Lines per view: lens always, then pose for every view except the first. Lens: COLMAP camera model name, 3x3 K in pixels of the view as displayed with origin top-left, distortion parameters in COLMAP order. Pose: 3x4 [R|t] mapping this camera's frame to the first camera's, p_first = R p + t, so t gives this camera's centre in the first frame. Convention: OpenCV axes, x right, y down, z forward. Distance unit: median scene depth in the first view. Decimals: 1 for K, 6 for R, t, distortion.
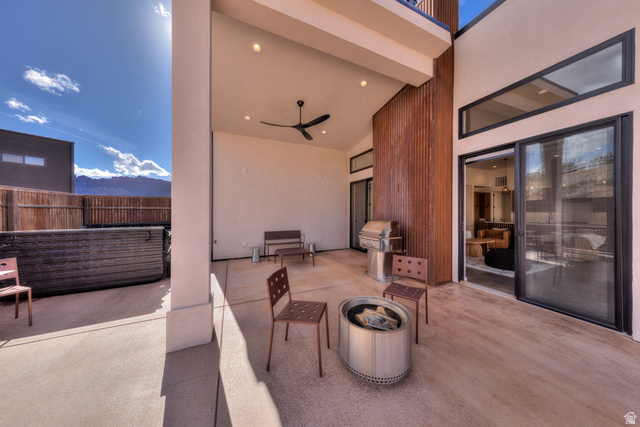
lens RADIAL K [[203.2, 0, 320.0], [0, 203.2, 213.5], [0, 0, 1]] dist [0.000419, 0.000029]
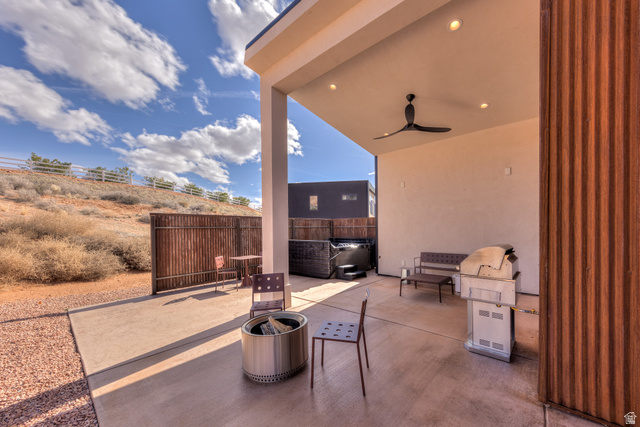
lens RADIAL K [[228.5, 0, 323.1], [0, 228.5, 231.7], [0, 0, 1]] dist [0.000635, 0.000041]
pose [[0.427493, 0.002681, -0.904015, 0.566271], [0.001340, 0.999993, 0.003599, -0.001456], [0.904018, -0.002750, 0.427486, 0.270661]]
